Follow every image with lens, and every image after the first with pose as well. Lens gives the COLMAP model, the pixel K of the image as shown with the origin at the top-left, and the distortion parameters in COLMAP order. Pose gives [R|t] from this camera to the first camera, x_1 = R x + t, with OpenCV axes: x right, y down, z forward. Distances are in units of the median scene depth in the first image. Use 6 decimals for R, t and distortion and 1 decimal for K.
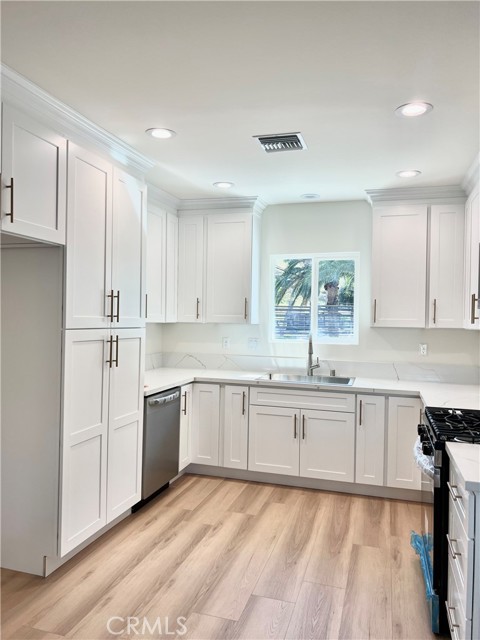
lens RADIAL K [[485.4, 0, 238.0], [0, 485.4, 318.6], [0, 0, 1]] dist [0.041311, -0.037104]
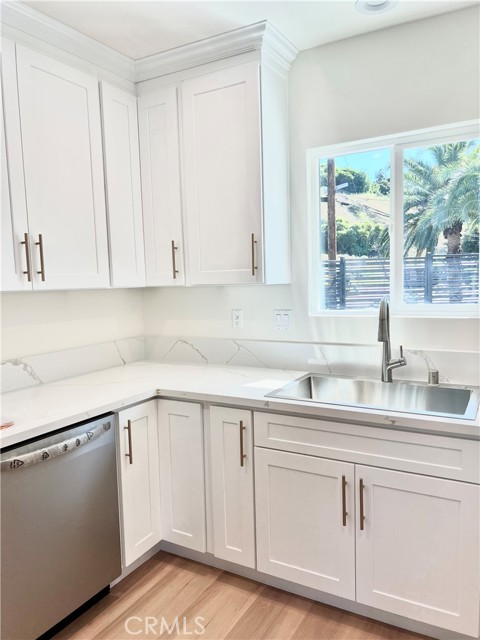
lens RADIAL K [[485.4, 0, 245.3], [0, 485.4, 320.8], [0, 0, 1]] dist [0.041311, -0.037104]
pose [[0.976200, -0.021992, -0.215756, 0.115210], [0.040214, 0.995948, 0.080435, 0.006991], [0.213113, -0.087197, 0.973129, 0.475951]]
